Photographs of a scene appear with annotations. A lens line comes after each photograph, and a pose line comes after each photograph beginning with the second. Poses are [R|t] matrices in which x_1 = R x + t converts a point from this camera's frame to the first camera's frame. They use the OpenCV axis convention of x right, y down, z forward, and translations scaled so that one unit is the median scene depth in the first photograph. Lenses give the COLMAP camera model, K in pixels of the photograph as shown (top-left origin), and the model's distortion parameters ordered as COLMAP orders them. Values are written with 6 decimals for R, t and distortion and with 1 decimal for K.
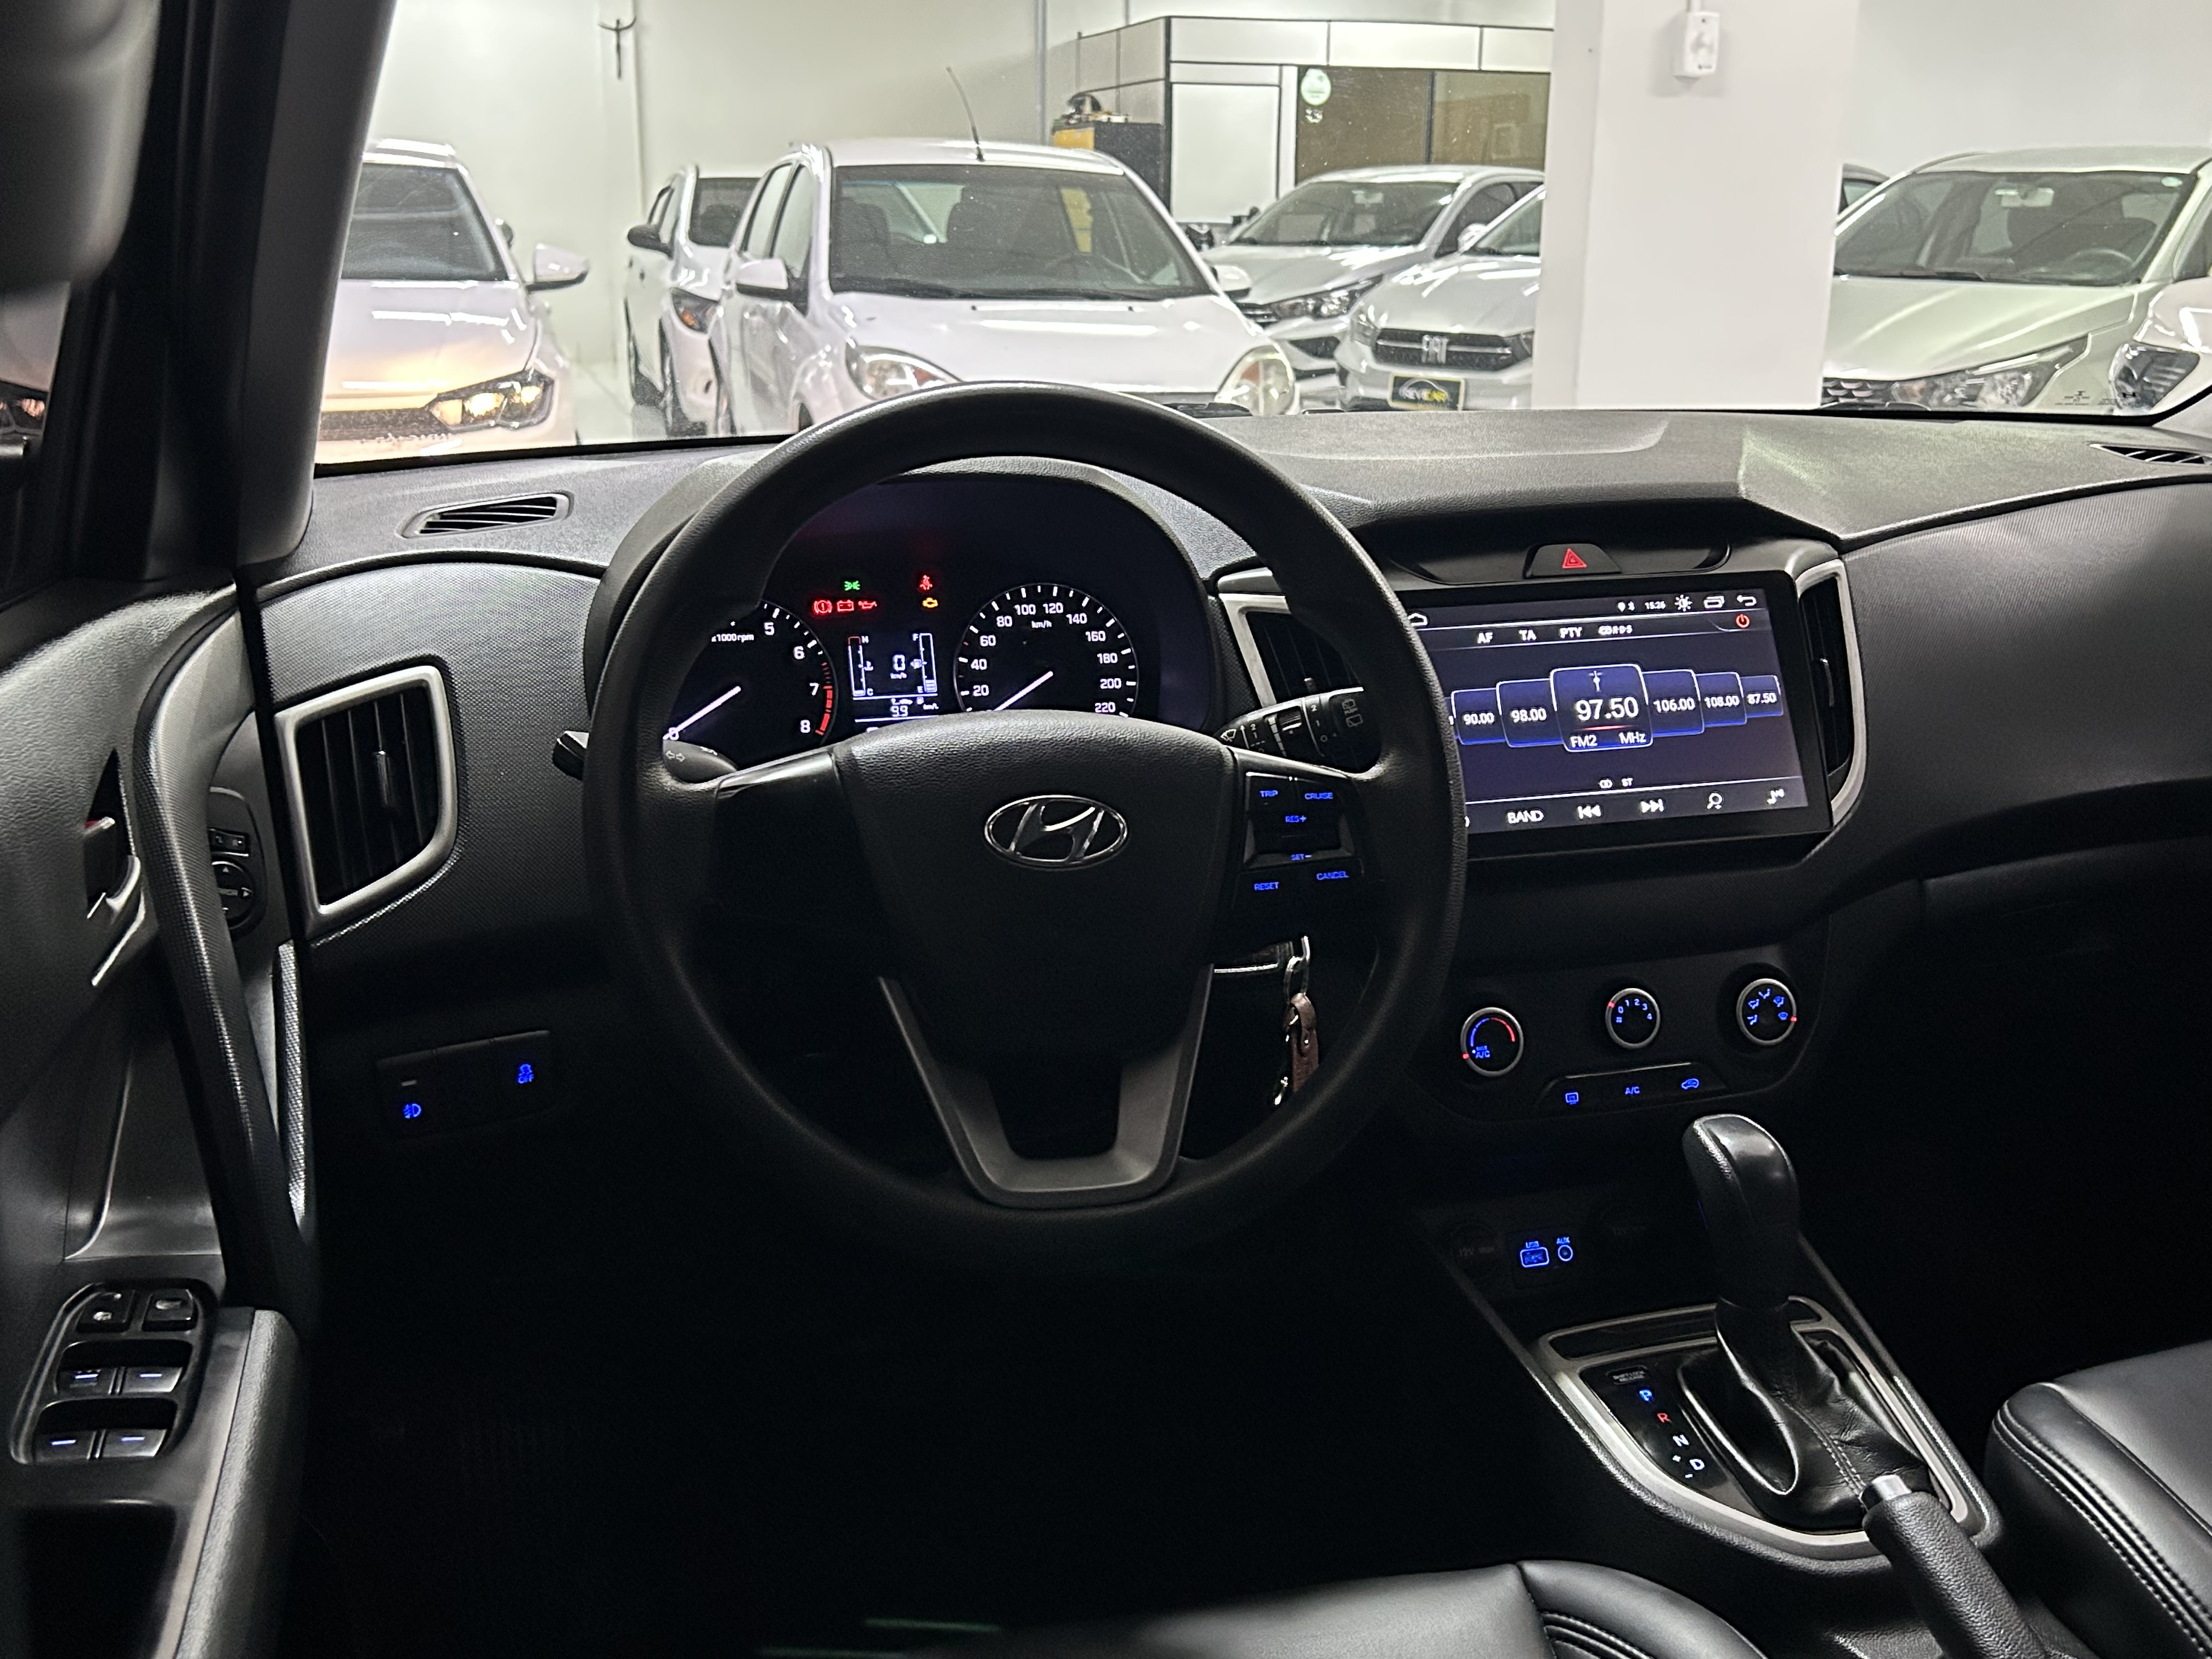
lens RADIAL K [[2220.3, 0, 1114.8], [0, 2220.3, 808.4], [0, 0, 1]] dist [0.037715, 0.000000]
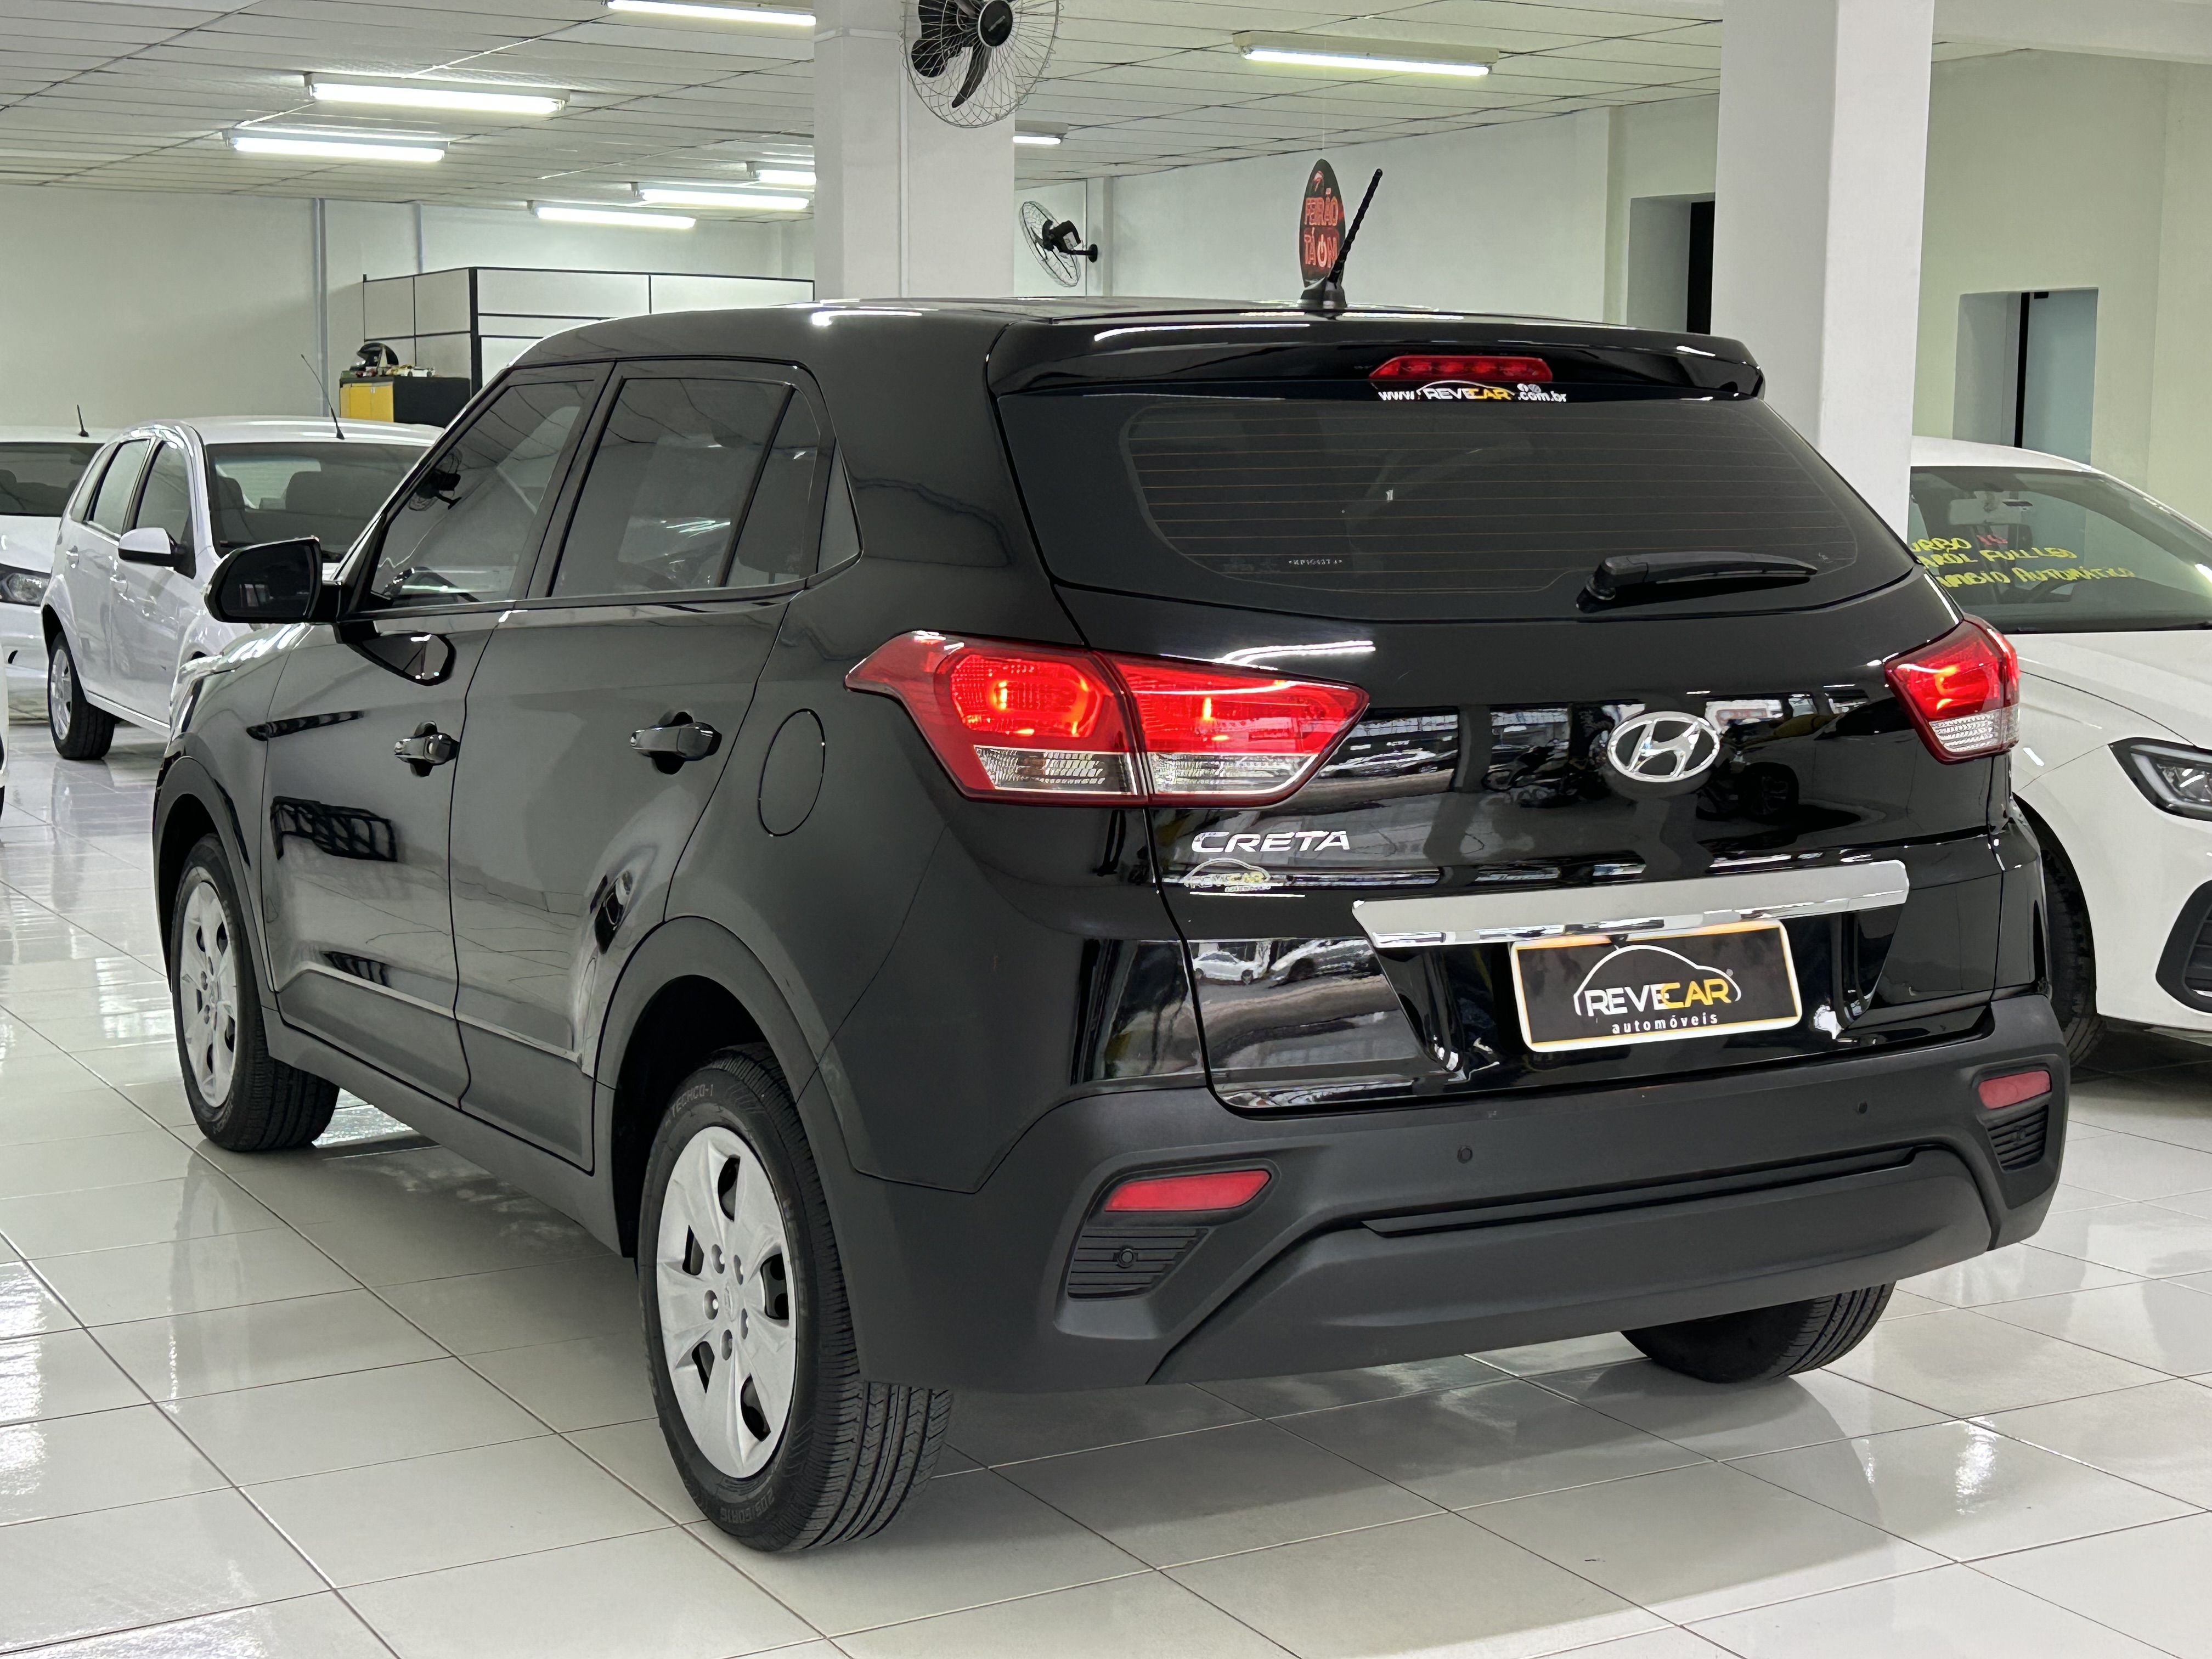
lens RADIAL K [[3240.9, 0, 1098.0], [0, 3240.9, 821.9], [0, 0, 1]] dist [0.099754, 0.000000]
pose [[0.973751, -0.032912, 0.225225, -0.434240], [0.065701, 0.988015, -0.139676, 0.951276], [-0.217928, 0.150807, 0.964243, -3.964782]]
